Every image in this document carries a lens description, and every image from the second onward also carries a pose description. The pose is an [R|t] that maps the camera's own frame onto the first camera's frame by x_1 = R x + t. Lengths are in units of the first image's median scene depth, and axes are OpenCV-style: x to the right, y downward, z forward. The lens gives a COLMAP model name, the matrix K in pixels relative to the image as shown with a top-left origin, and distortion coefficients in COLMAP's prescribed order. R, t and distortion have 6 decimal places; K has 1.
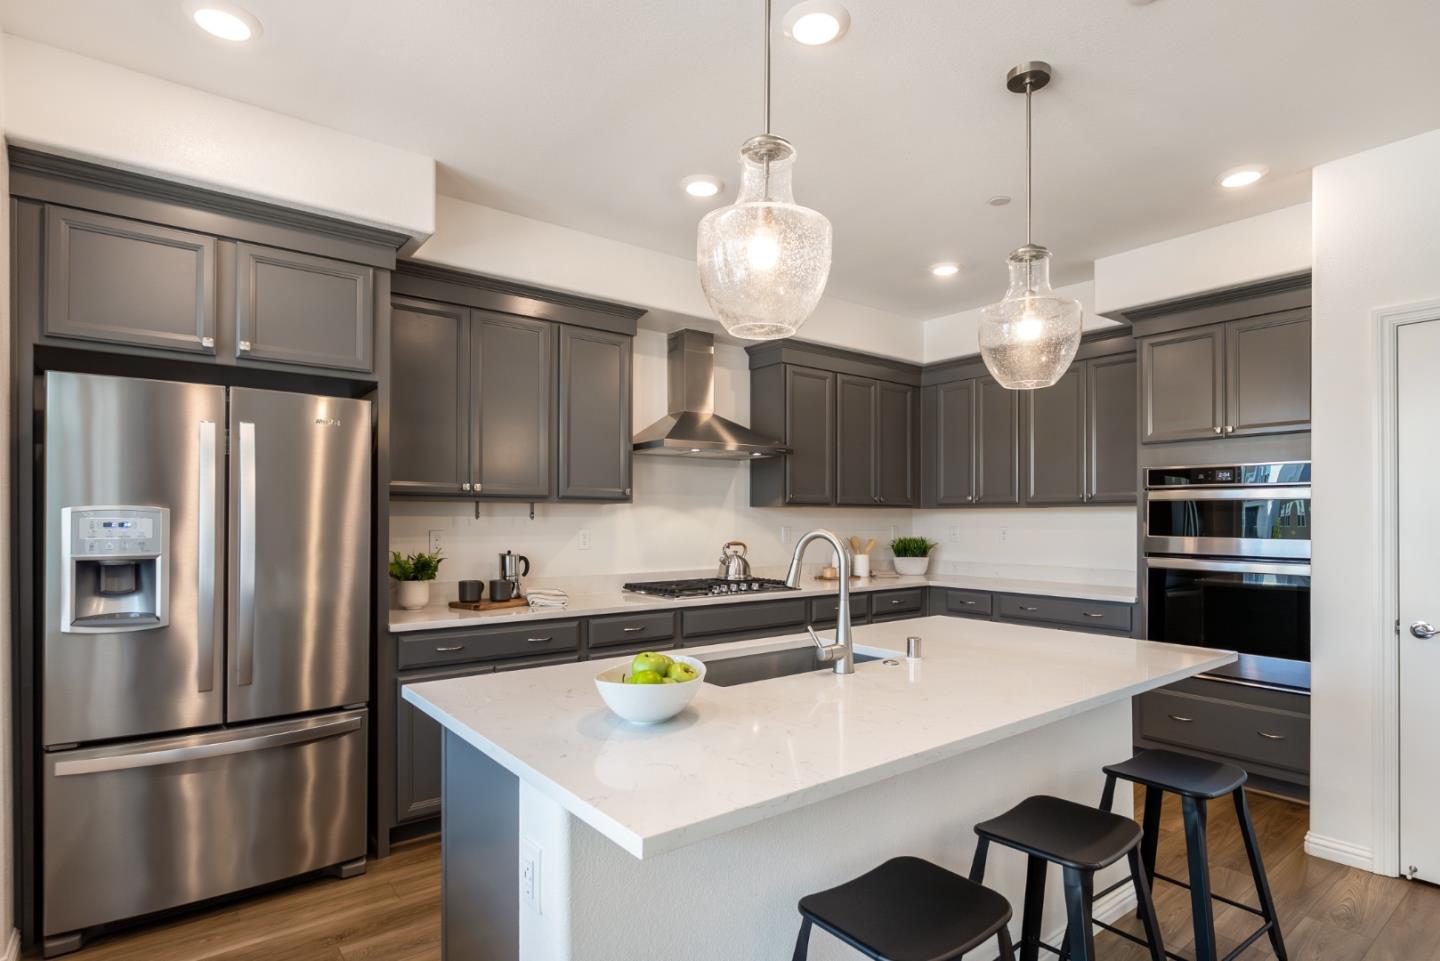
lens RADIAL K [[728.0, 0, 714.4], [0, 728.0, 511.7], [0, 0, 1]] dist [-0.004983, 0.000221]
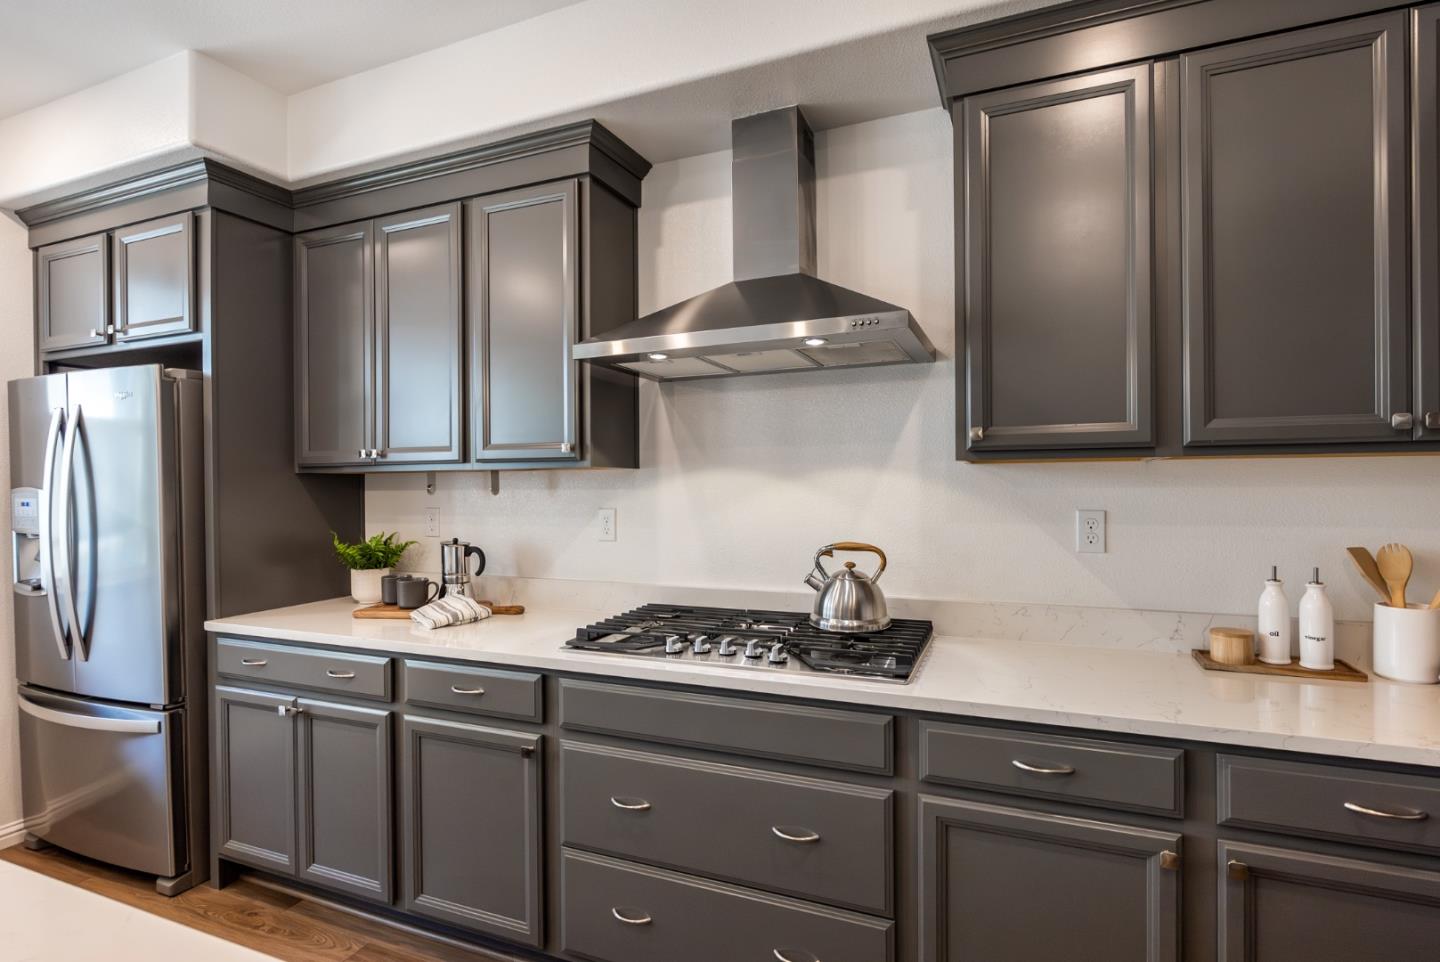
lens RADIAL K [[728.0, 0, 718.8], [0, 728.0, 485.5], [0, 0, 1]] dist [-0.004983, 0.000221]
pose [[0.491916, 0.000378, -0.870643, 0.391225], [0.021144, 0.999700, 0.012380, -0.002169], [0.870386, -0.024498, 0.491760, 0.719848]]
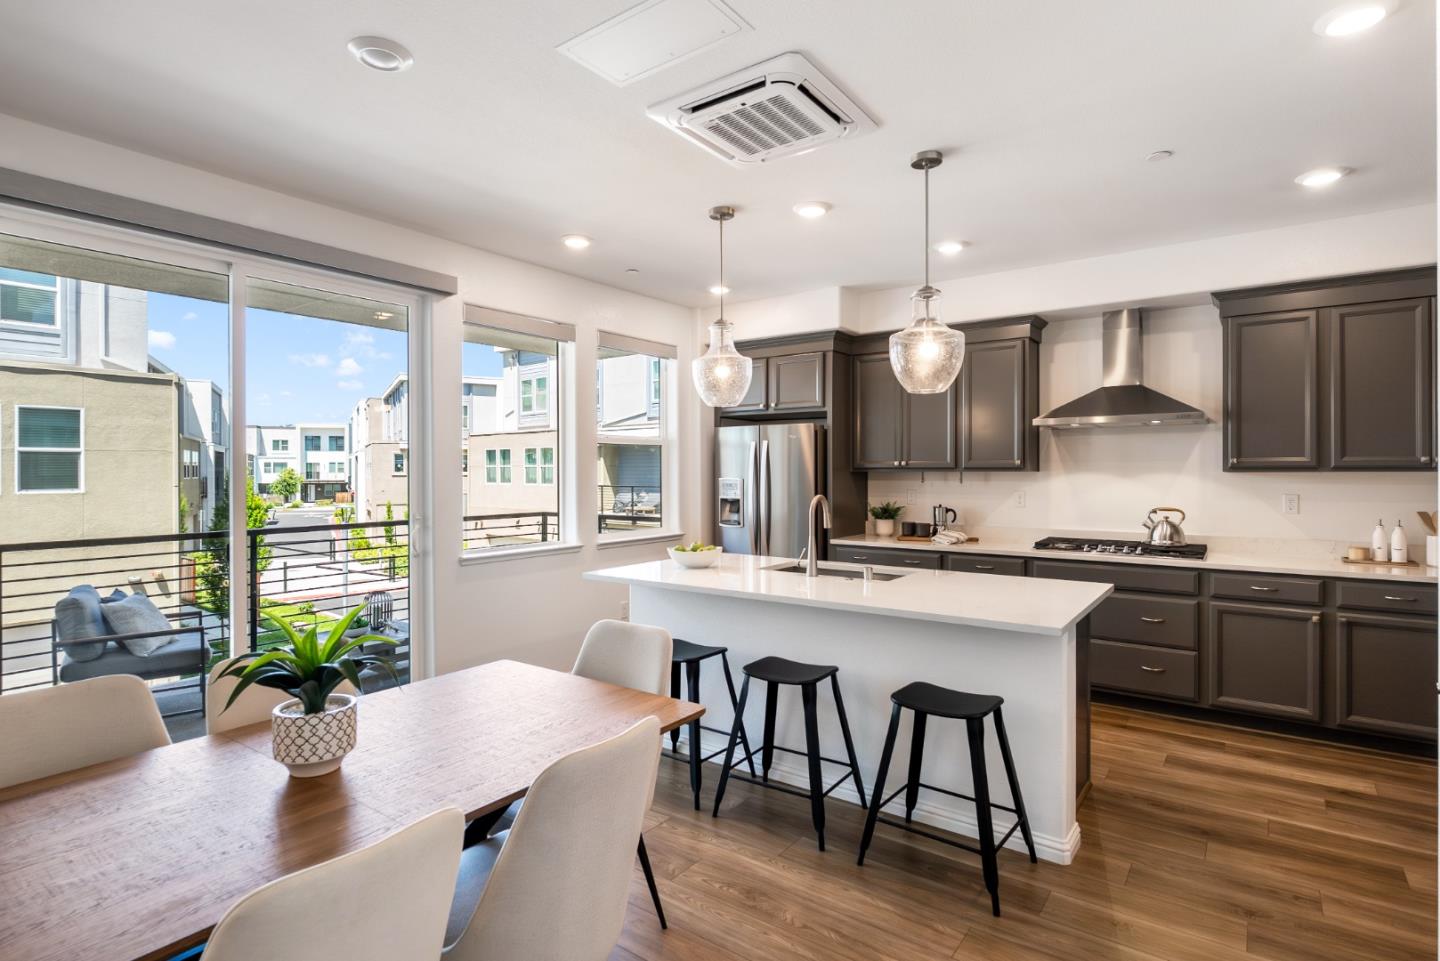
lens RADIAL K [[728.0, 0, 718.3], [0, 728.0, 469.4], [0, 0, 1]] dist [-0.004983, 0.000221]
pose [[0.275425, -0.004024, -0.961314, 0.839888], [0.011748, 0.999931, -0.000820, -0.018434], [0.961251, -0.011068, 0.275453, 0.131137]]
